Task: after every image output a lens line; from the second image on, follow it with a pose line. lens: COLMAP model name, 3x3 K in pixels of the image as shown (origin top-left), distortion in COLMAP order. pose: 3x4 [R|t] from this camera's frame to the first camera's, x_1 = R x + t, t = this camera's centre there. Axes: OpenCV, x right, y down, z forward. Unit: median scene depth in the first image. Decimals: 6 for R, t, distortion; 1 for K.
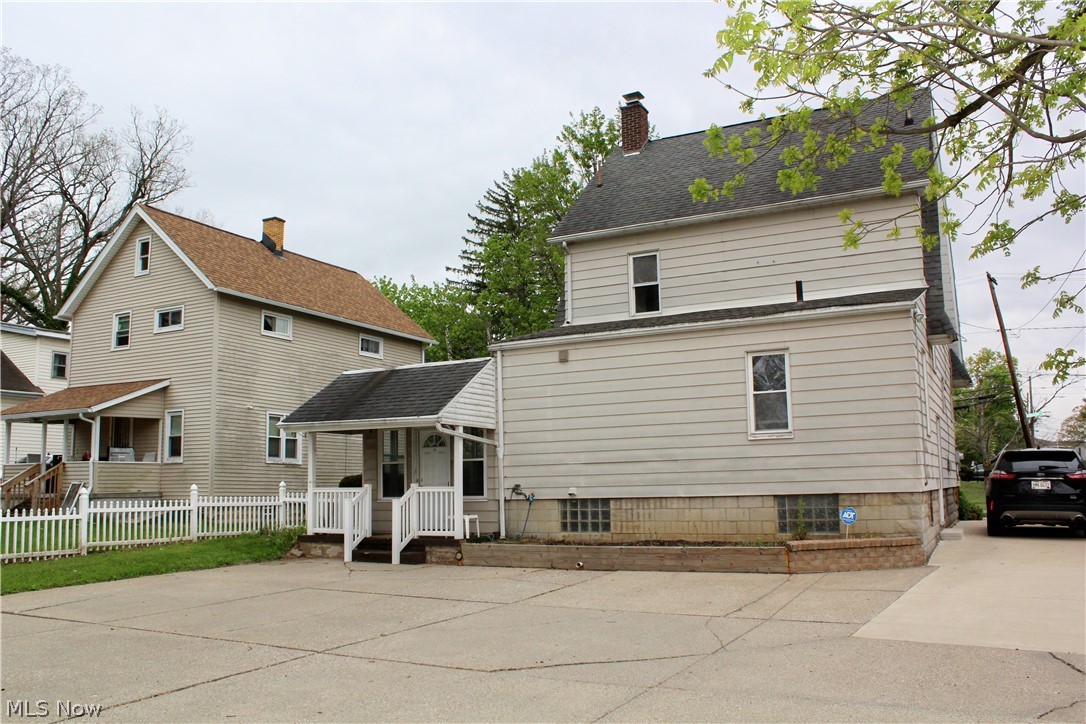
lens RADIAL K [[902.6, 0, 533.8], [0, 902.6, 361.6], [0, 0, 1]] dist [-0.164962, 0.147309]
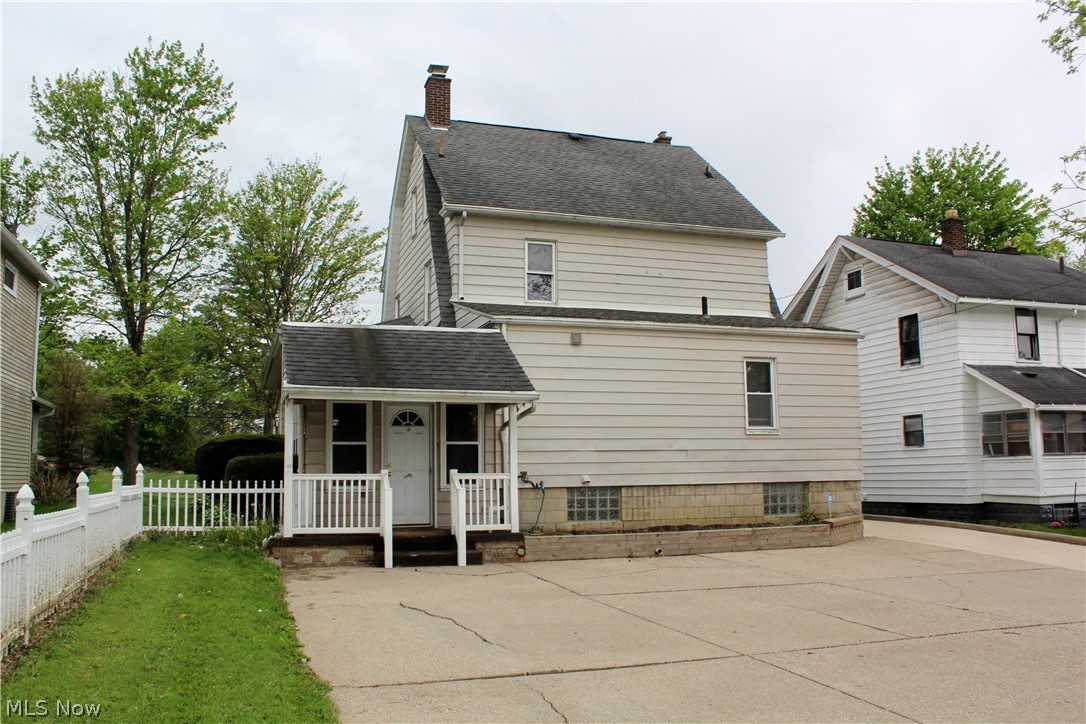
lens RADIAL K [[902.6, 0, 533.8], [0, 902.6, 361.6], [0, 0, 1]] dist [-0.164962, 0.147309]
pose [[0.692582, 0.097894, 0.714665, -0.722401], [-0.101754, 0.994100, -0.037561, 0.061945], [-0.714126, -0.046706, 0.698457, 0.377650]]
